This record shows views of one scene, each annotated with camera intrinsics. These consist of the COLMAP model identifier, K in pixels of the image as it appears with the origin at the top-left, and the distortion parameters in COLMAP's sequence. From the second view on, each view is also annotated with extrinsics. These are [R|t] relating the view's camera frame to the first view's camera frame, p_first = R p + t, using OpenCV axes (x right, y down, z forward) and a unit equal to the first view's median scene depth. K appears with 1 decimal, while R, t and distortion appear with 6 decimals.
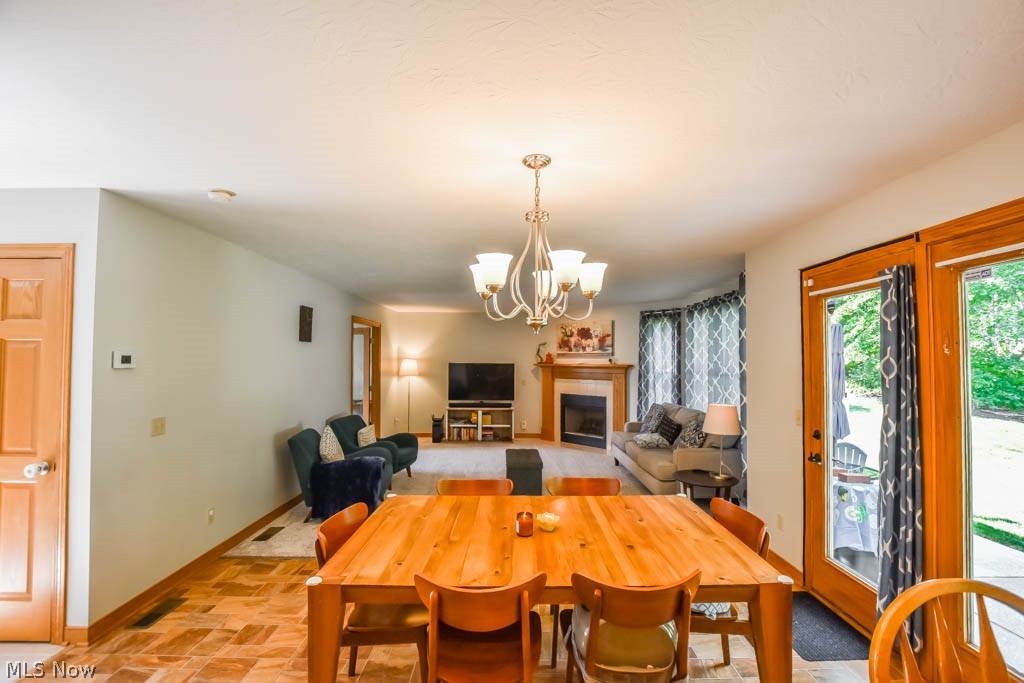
lens RADIAL K [[455.3, 0, 522.7], [0, 455.3, 347.7], [0, 0, 1]] dist [-0.023265, 0.003278]
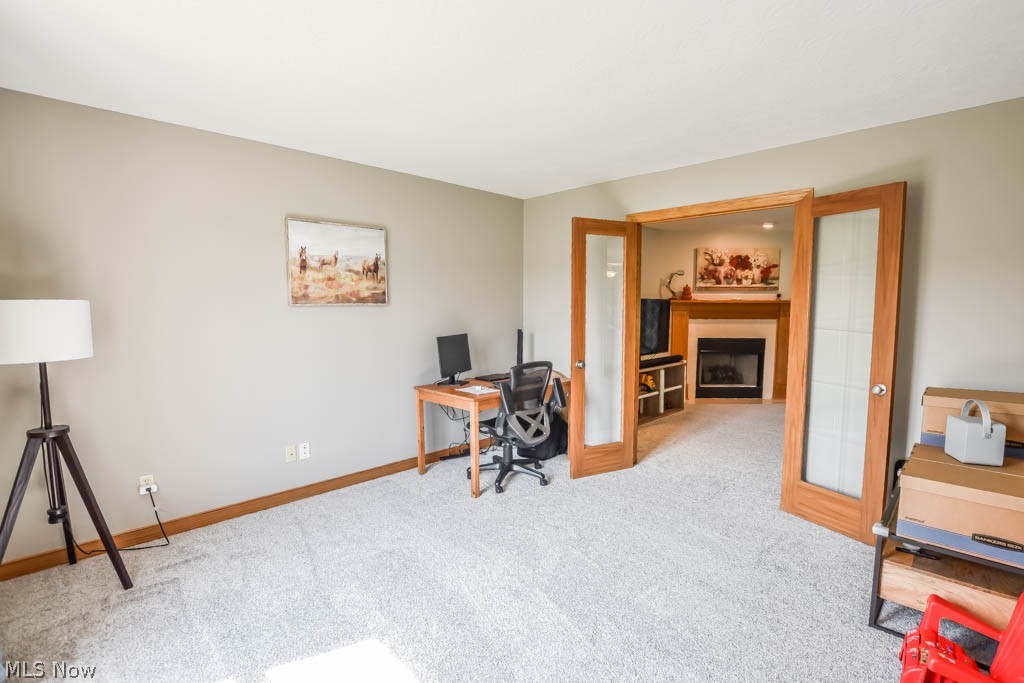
lens RADIAL K [[455.3, 0, 521.0], [0, 455.3, 341.7], [0, 0, 1]] dist [-0.023265, 0.003278]
pose [[0.717553, -0.059743, 0.693937, -0.727915], [-0.018620, 0.994313, 0.104857, 0.032717], [-0.696255, -0.088161, 0.712360, 0.698549]]
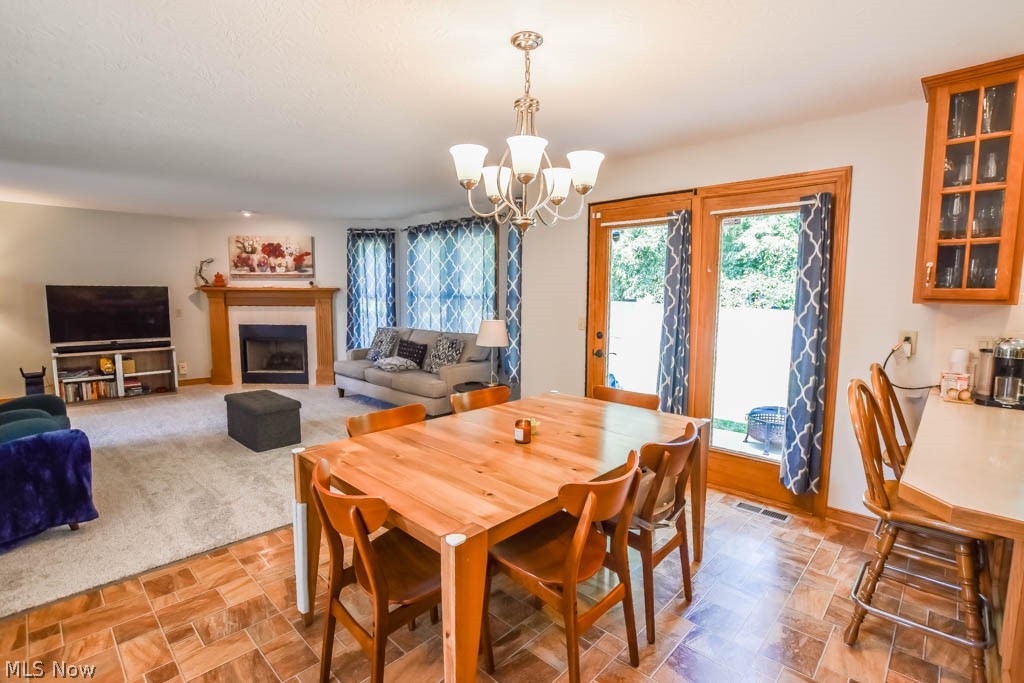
lens RADIAL K [[478.3, 0, 510.9], [0, 478.3, 343.1], [0, 0, 1]] dist [-0.023424, 0.001674]
pose [[0.703149, -0.074428, 0.707137, -0.185770], [-0.023033, 0.991600, 0.127272, 0.016497], [-0.710670, -0.105779, 0.695528, 0.079433]]
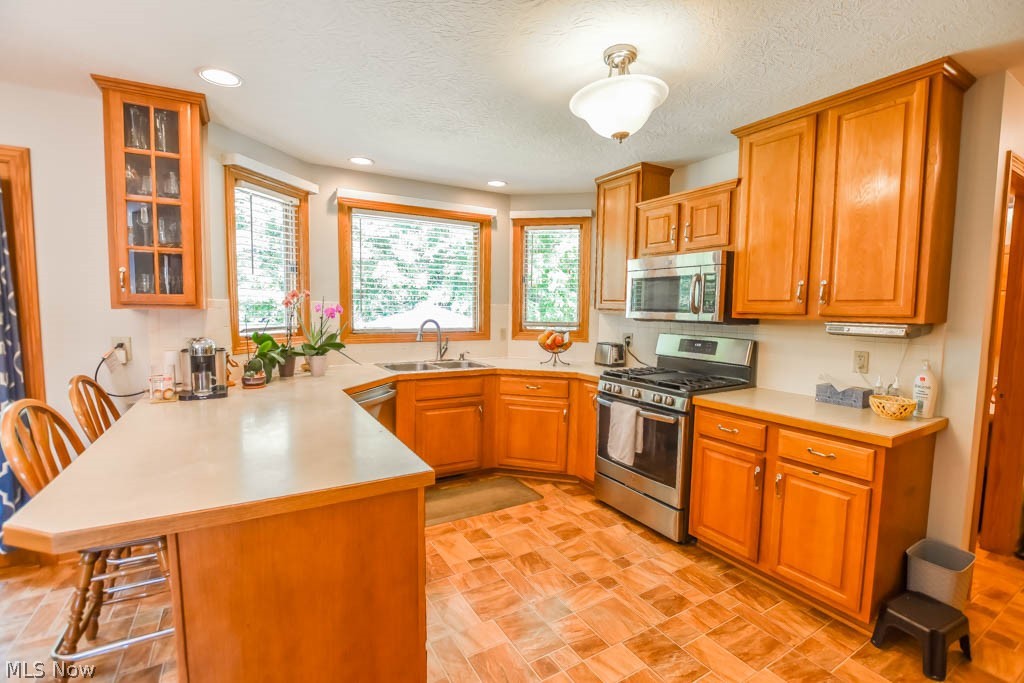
lens RADIAL K [[455.3, 0, 508.2], [0, 455.3, 343.8], [0, 0, 1]] dist [-0.023265, 0.003278]
pose [[-0.478297, -0.078871, 0.874649, -0.146597], [-0.040126, 0.996881, 0.067951, 0.016686], [-0.877281, -0.002595, -0.479970, 0.018839]]
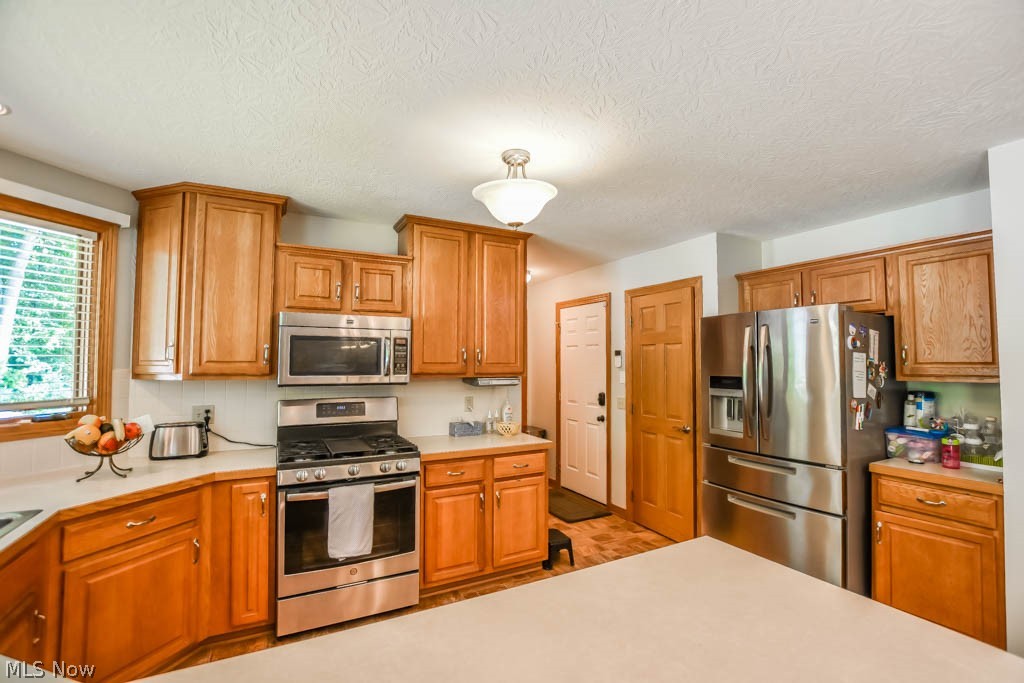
lens RADIAL K [[455.3, 0, 515.5], [0, 455.3, 348.8], [0, 0, 1]] dist [-0.023265, 0.003278]
pose [[-0.896117, -0.017171, -0.443485, 0.158868], [0.008749, 0.998374, -0.056333, 0.011365], [0.443731, -0.054361, -0.894510, 0.089578]]
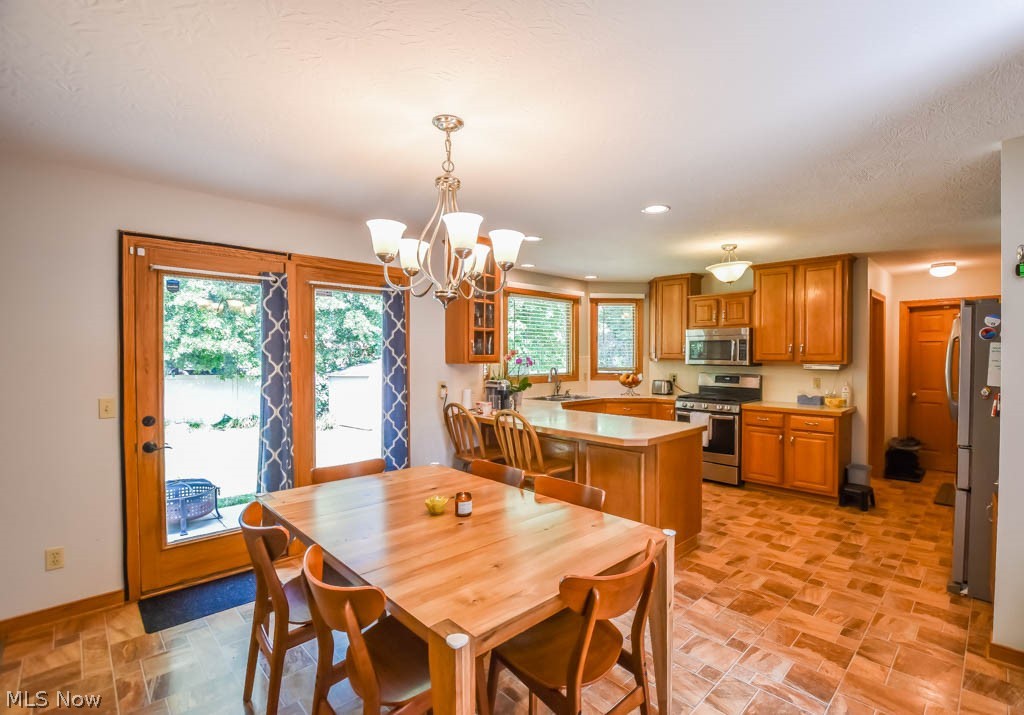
lens RADIAL K [[473.5, 0, 527.9], [0, 473.5, 361.7], [0, 0, 1]] dist [-0.027288, -0.000002]
pose [[-0.674932, -0.013650, 0.737754, -0.203559], [-0.022485, 0.999745, -0.002073, 0.020605], [-0.737537, -0.017987, -0.675067, 0.392622]]
